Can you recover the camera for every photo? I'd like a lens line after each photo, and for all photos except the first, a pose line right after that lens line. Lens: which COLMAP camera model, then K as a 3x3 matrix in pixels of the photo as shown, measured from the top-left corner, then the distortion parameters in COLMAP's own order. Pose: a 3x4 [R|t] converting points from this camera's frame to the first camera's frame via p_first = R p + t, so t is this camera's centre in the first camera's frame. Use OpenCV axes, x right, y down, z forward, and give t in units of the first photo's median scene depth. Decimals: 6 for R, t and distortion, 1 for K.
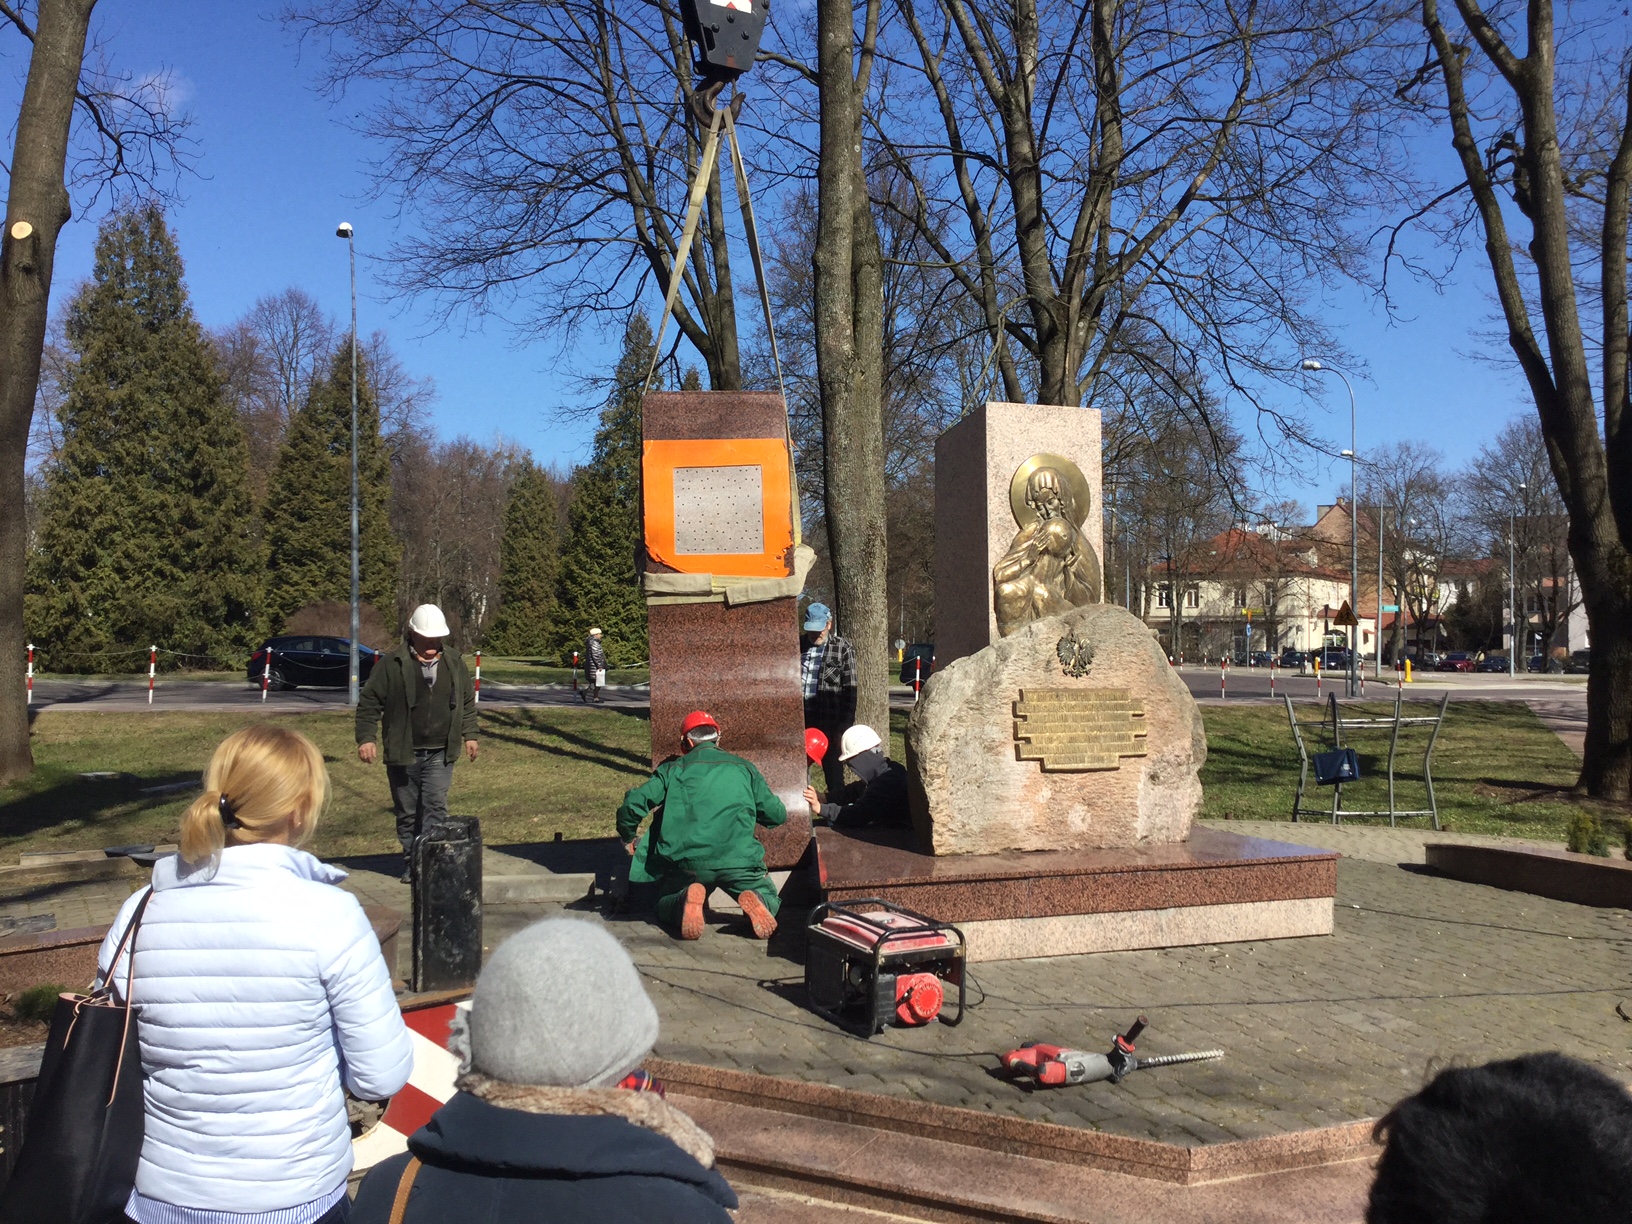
lens RADIAL K [[1477.6, 0, 894.3], [0, 1477.6, 643.2], [0, 0, 1]] dist [0.015547, -0.088773]
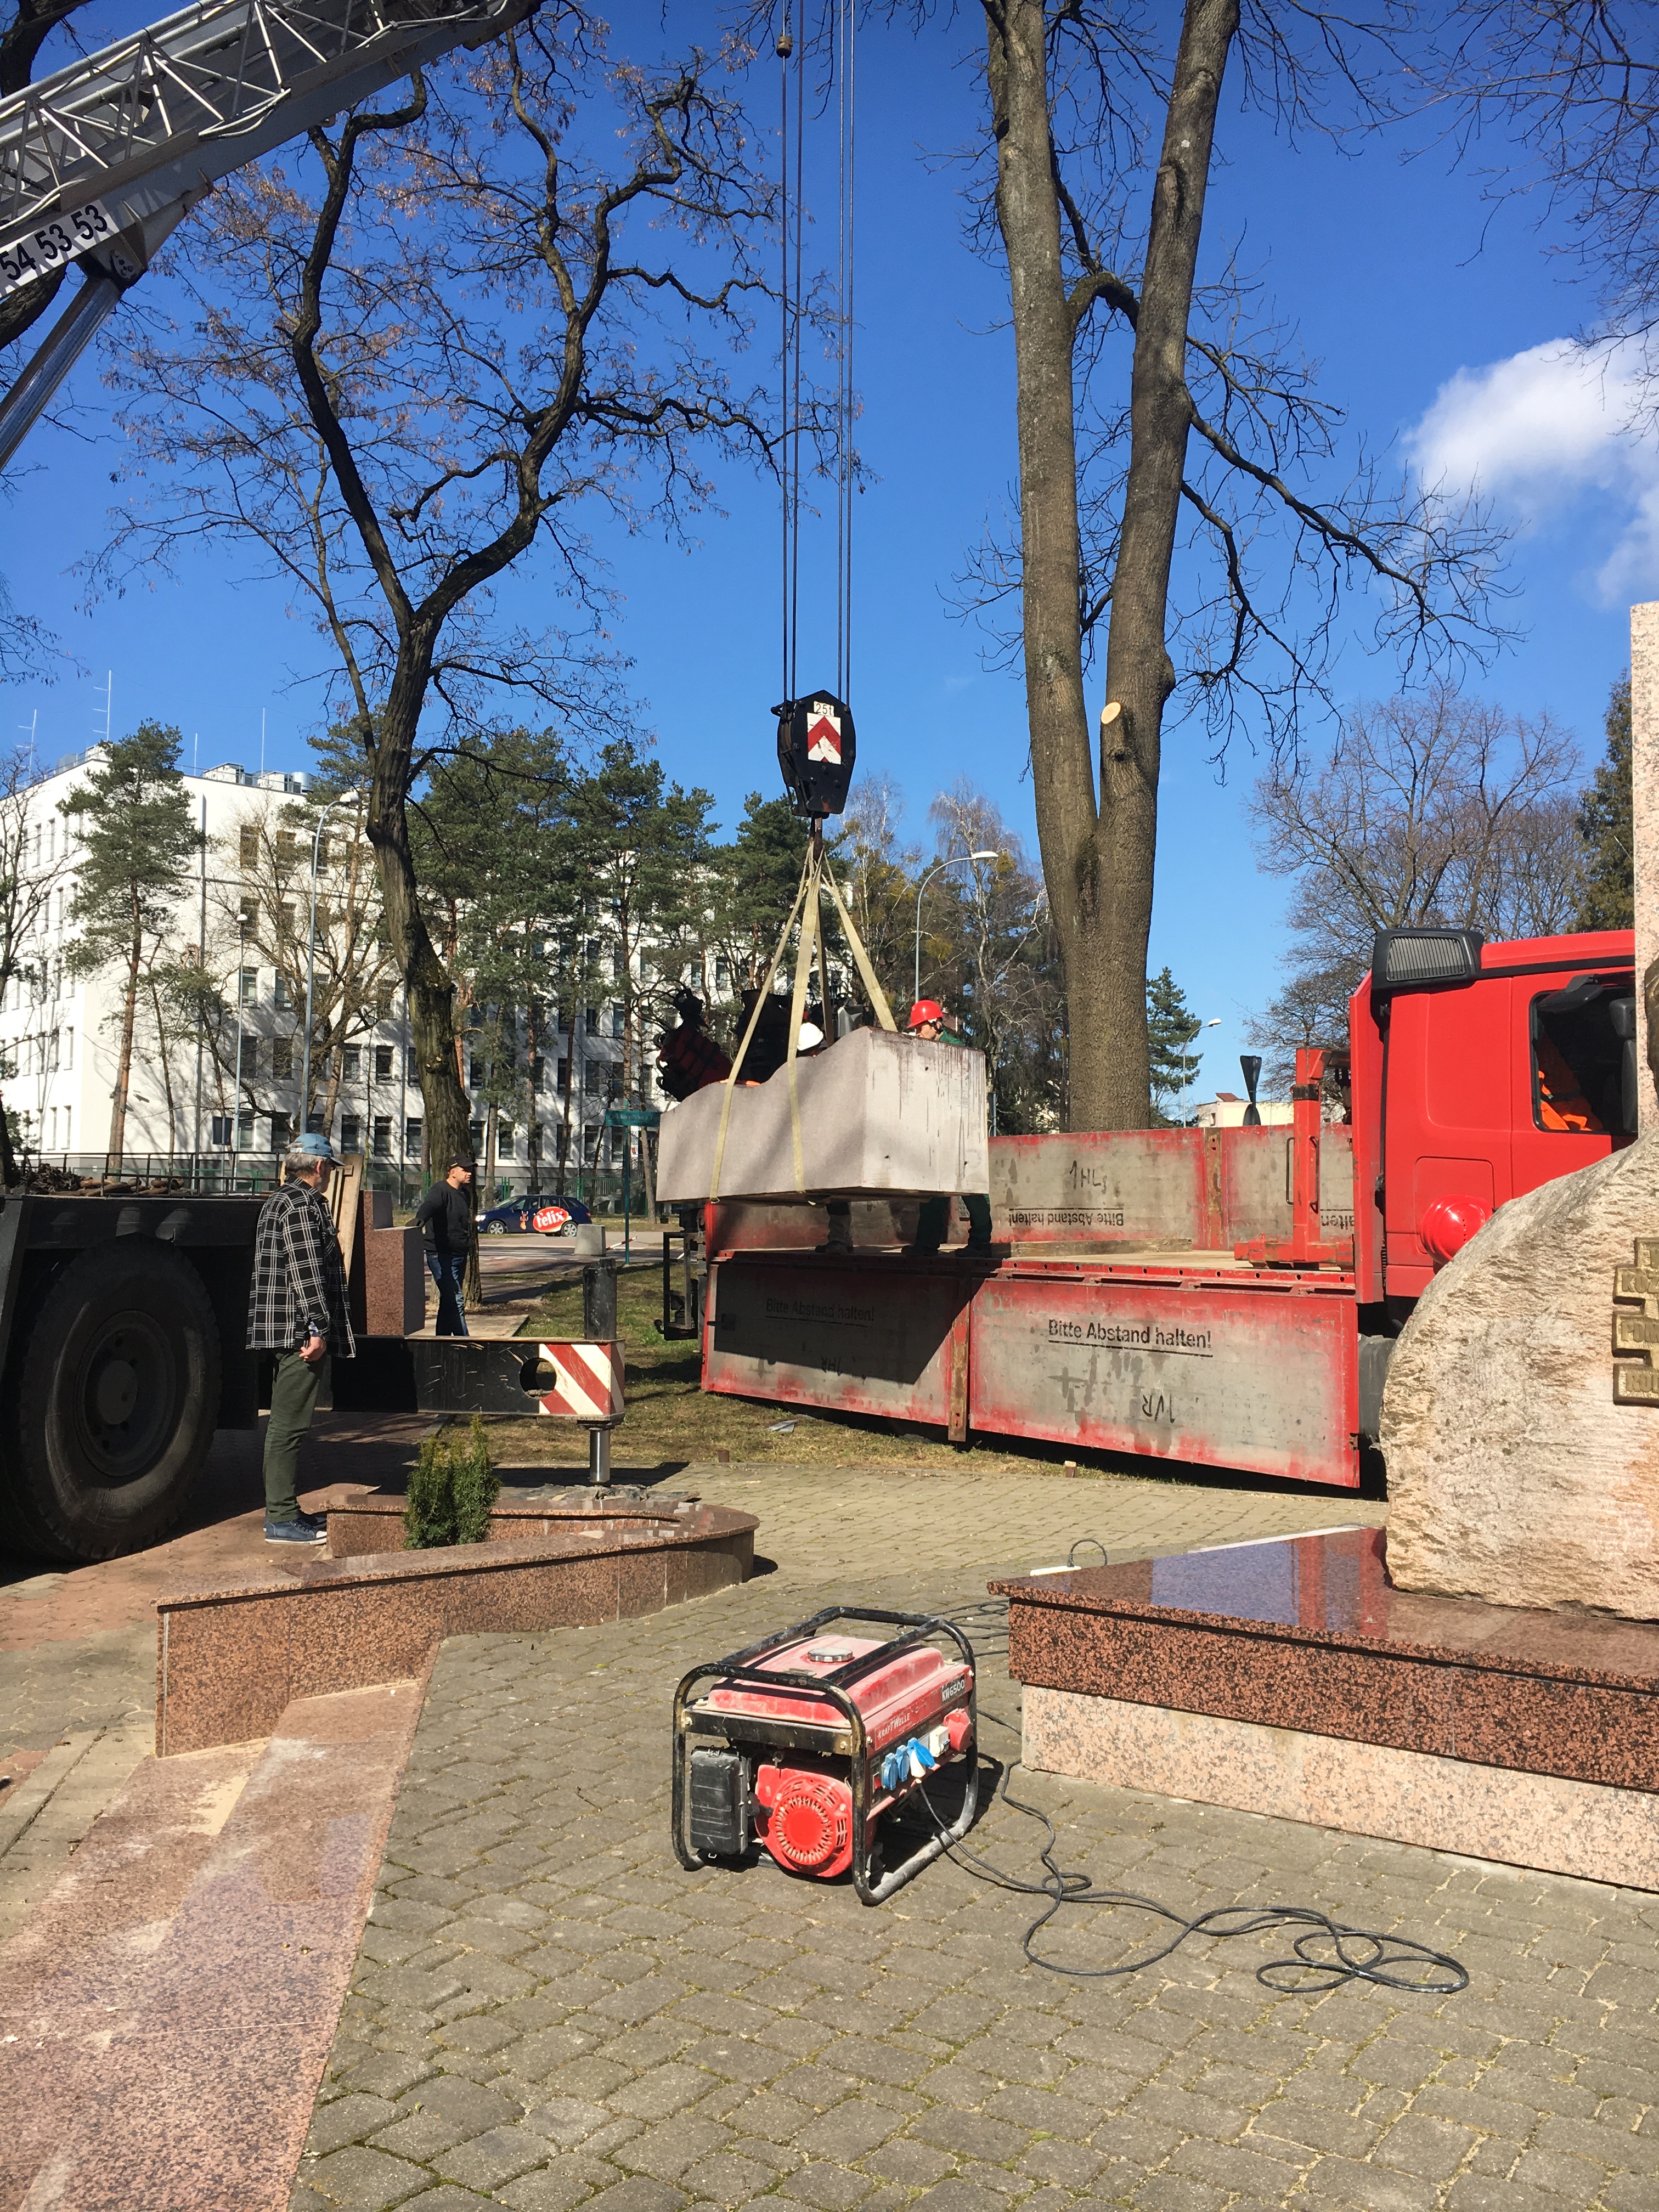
lens RADIAL K [[1939.7, 0, 826.2], [0, 1939.7, 1111.7], [0, 0, 1]] dist [0.047749, -0.108059]
pose [[0.550066, -0.042902, -0.834018, 0.442249], [-0.015960, 0.997957, -0.061860, 0.034043], [0.834968, 0.047338, 0.548258, 0.497713]]
